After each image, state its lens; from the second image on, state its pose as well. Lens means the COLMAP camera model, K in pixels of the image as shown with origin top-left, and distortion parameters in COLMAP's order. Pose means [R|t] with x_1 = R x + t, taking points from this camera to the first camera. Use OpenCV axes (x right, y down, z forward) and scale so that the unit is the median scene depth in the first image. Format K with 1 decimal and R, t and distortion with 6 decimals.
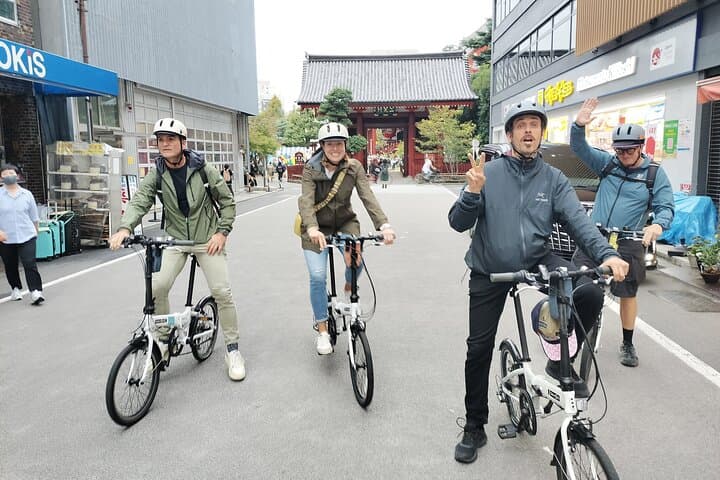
lens RADIAL K [[612.2, 0, 360.0], [0, 612.2, 240.0], [0, 0, 1]] dist [0.077935, 0.000431]
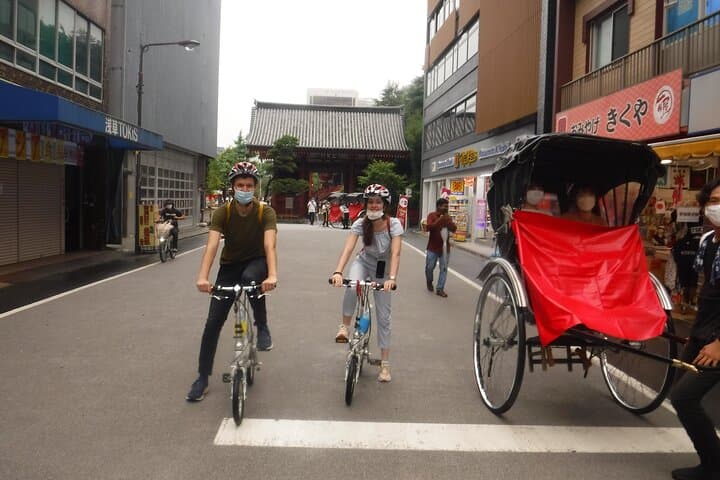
lens RADIAL K [[612.2, 0, 360.0], [0, 612.2, 240.0], [0, 0, 1]] dist [0.077935, 0.000431]
pose [[0.994146, 0.034342, 0.102446, -0.016245], [-0.027120, 0.997102, -0.071073, 0.016047], [-0.104589, 0.067879, 0.992196, -0.111276]]
